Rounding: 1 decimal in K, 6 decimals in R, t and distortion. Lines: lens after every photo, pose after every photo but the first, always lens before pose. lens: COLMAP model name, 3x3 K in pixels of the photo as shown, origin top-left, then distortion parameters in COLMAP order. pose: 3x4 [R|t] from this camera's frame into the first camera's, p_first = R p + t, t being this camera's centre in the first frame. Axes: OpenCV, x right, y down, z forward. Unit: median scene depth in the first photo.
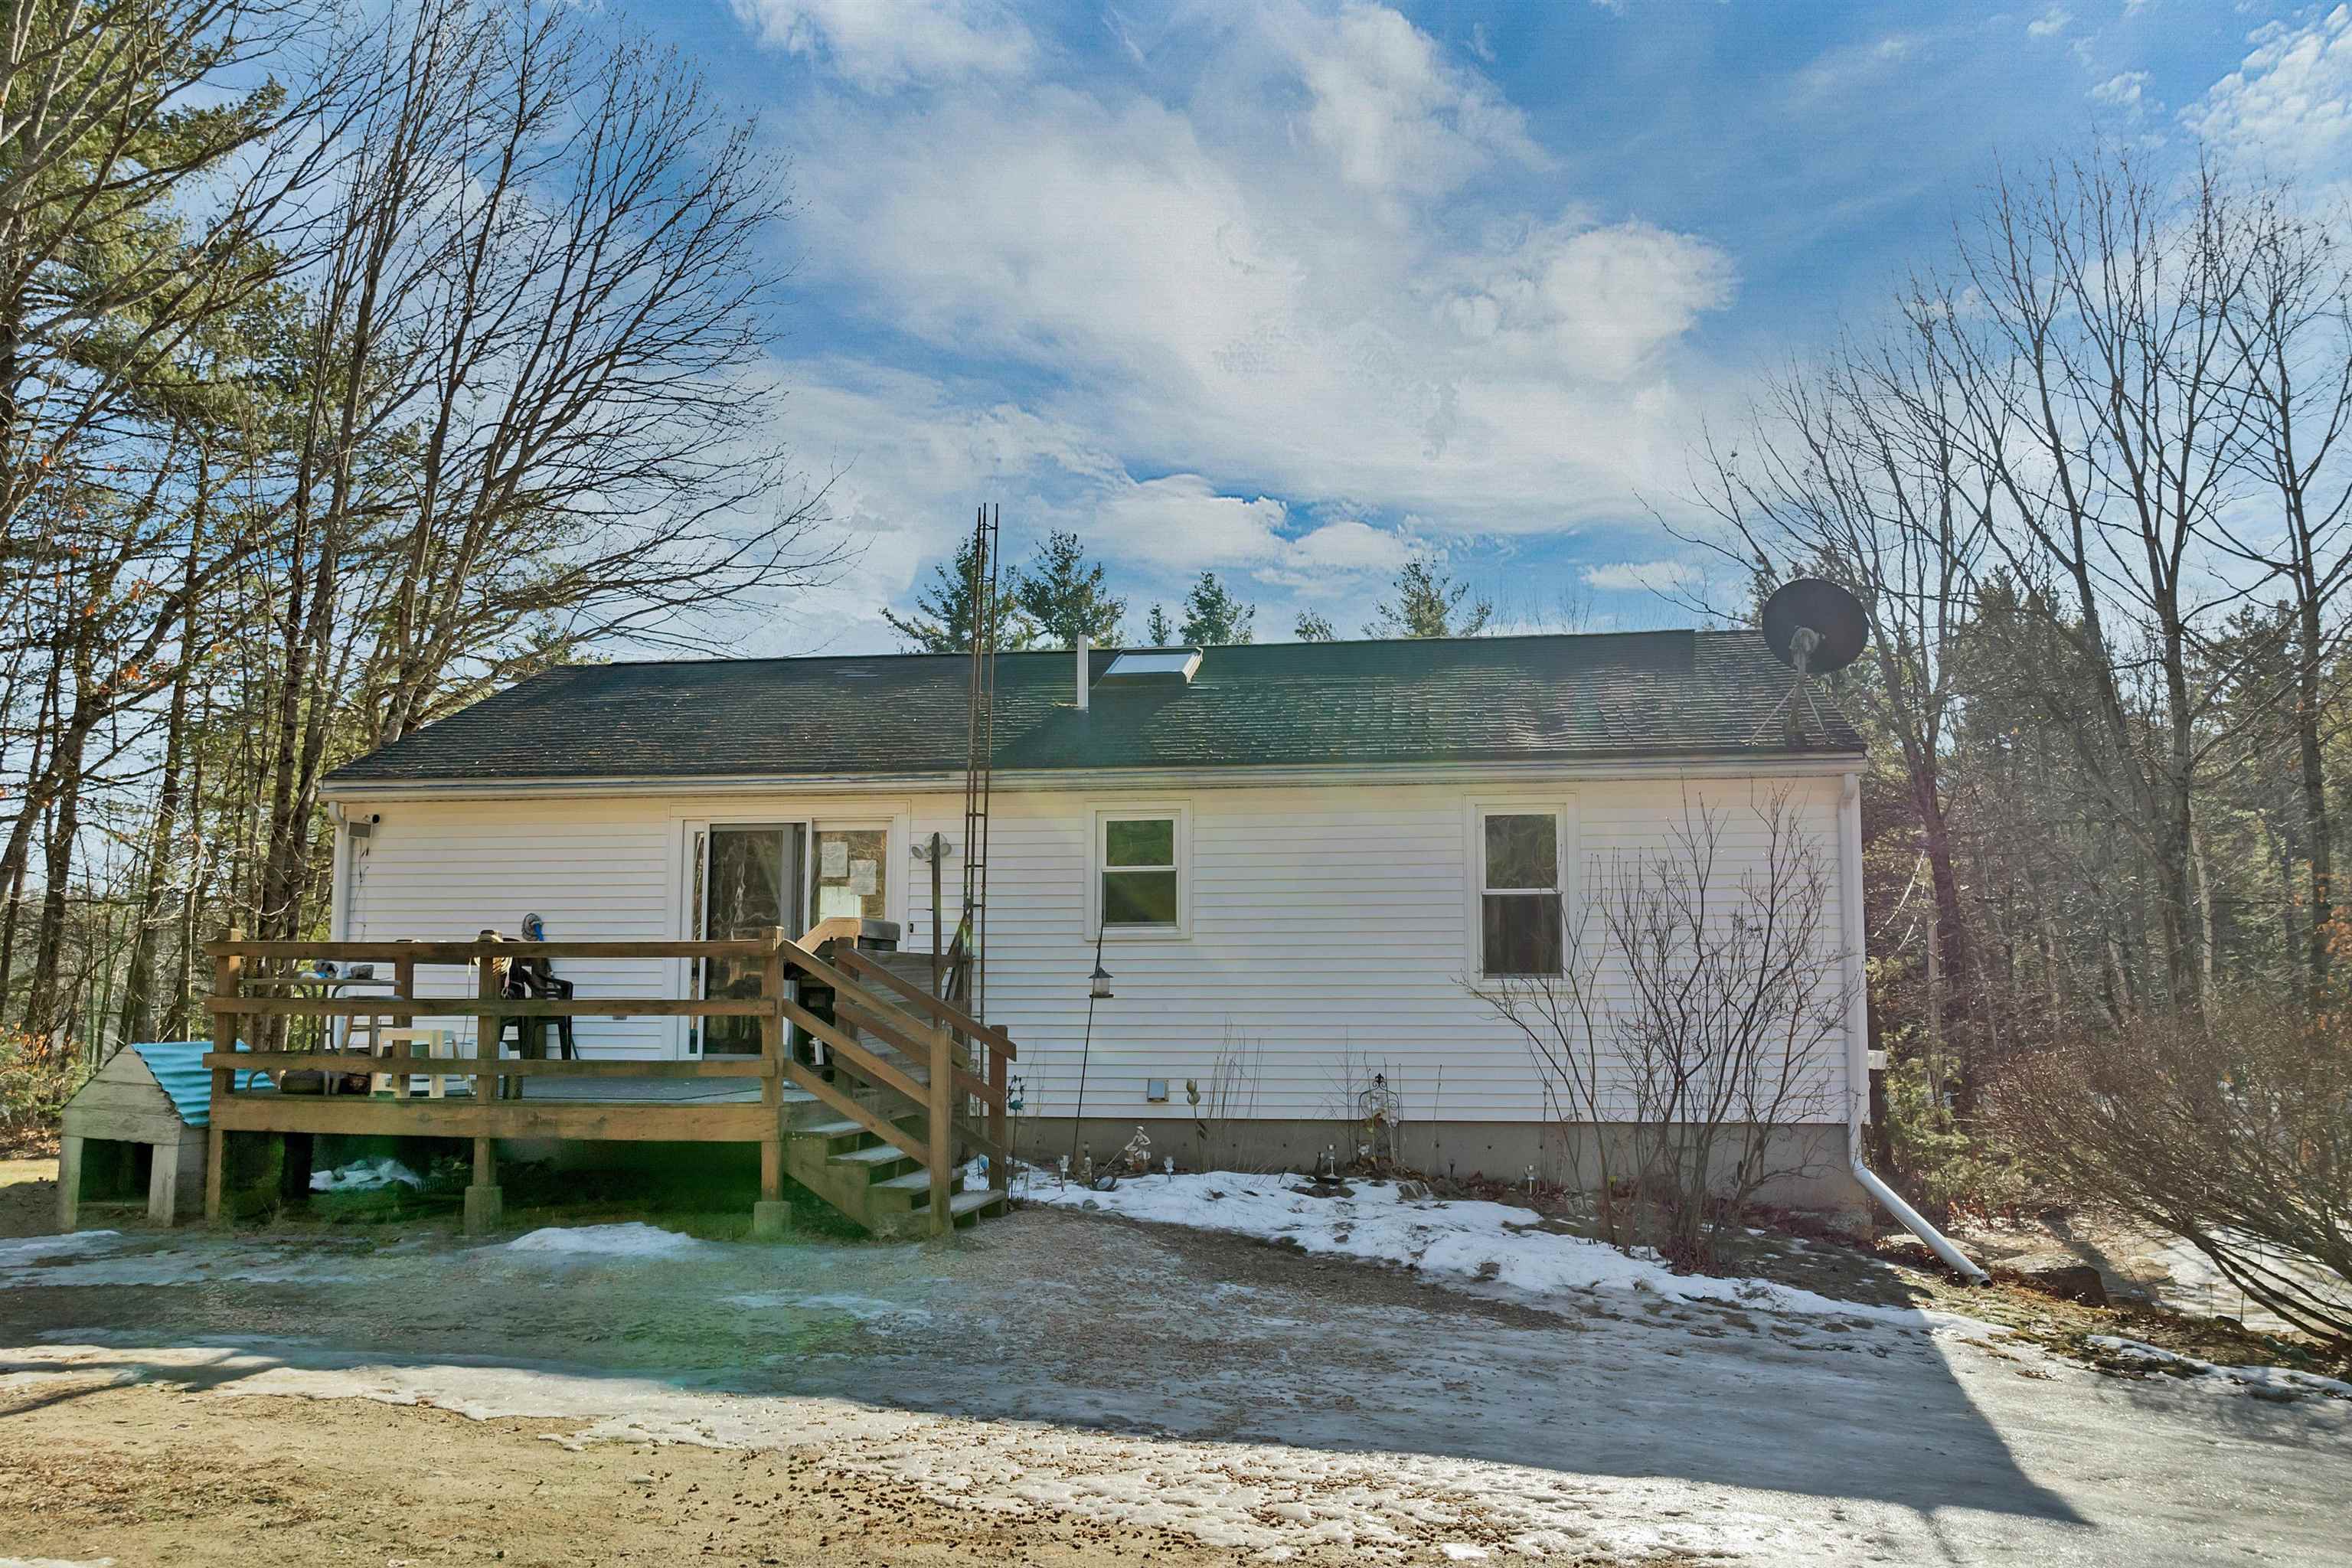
lens RADIAL K [[1705.6, 0, 1191.9], [0, 1705.6, 864.5], [0, 0, 1]] dist [-0.037953, 0.005257]
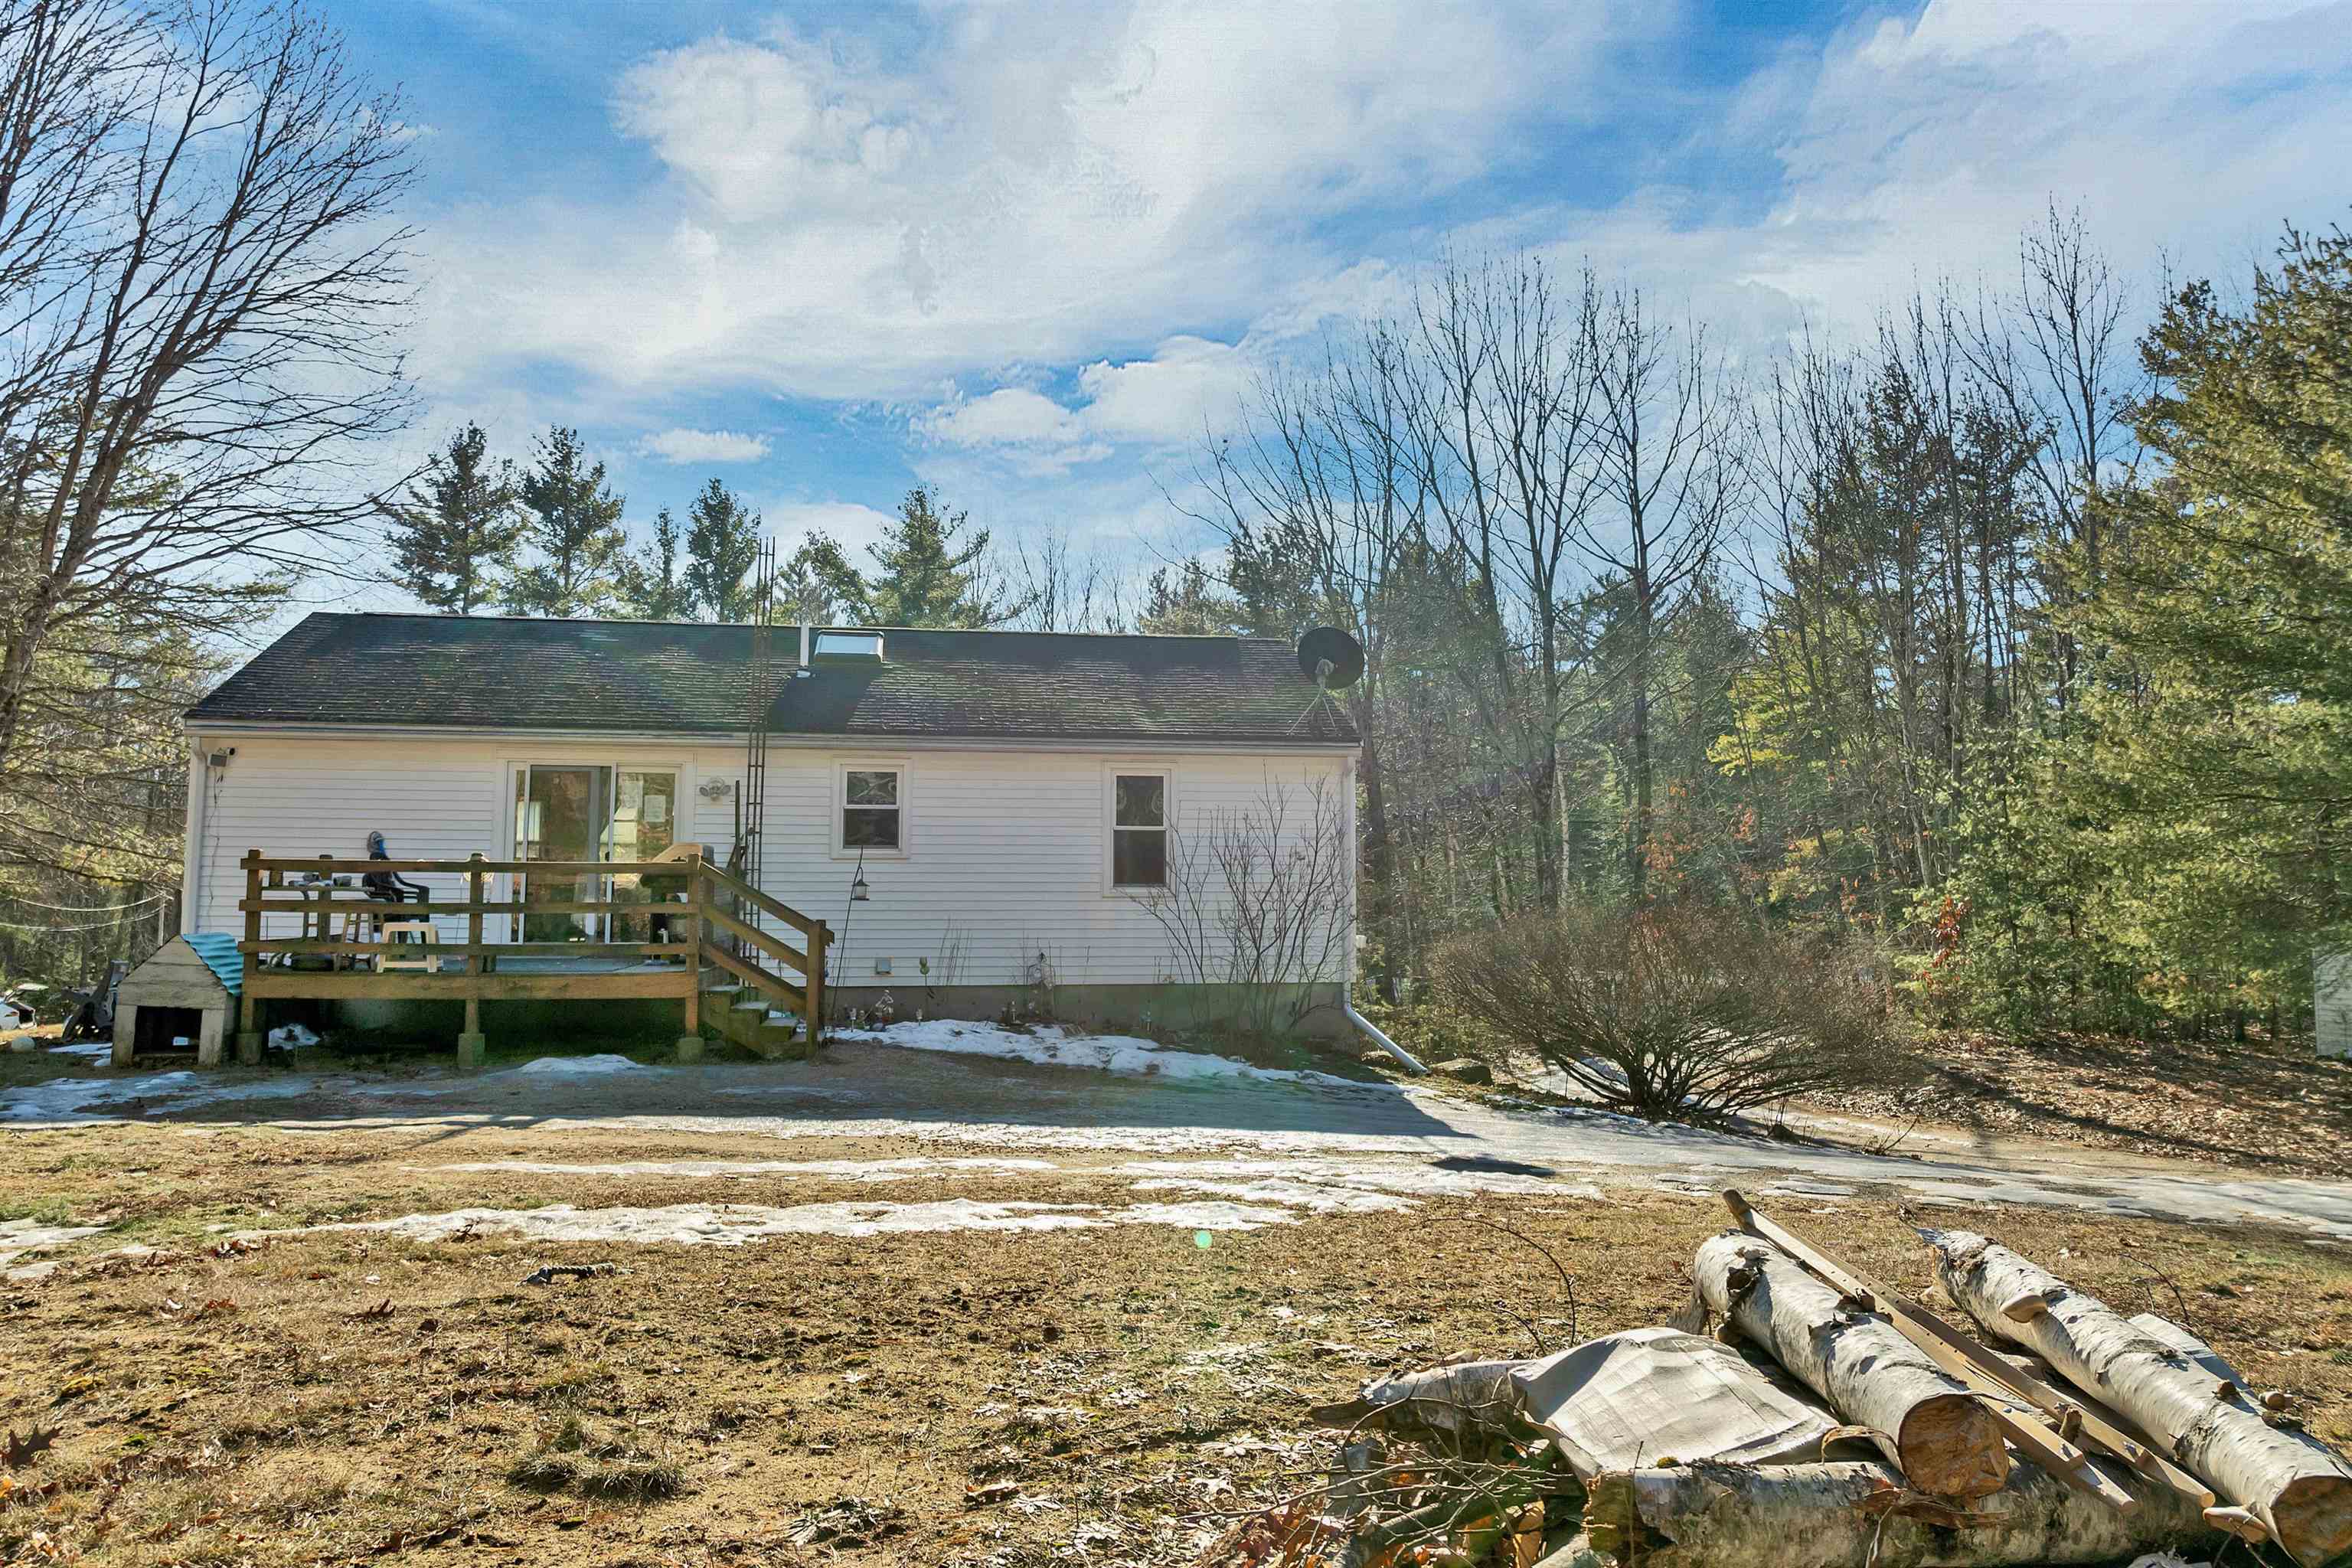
lens RADIAL K [[1713.4, 0, 1191.3], [0, 1713.4, 829.4], [0, 0, 1]] dist [-0.026896, -0.010156]
pose [[0.947983, 0.014702, 0.317982, -0.218952], [-0.027846, 0.998934, 0.036828, -0.036177], [-0.317102, -0.043766, 0.947381, -0.386613]]
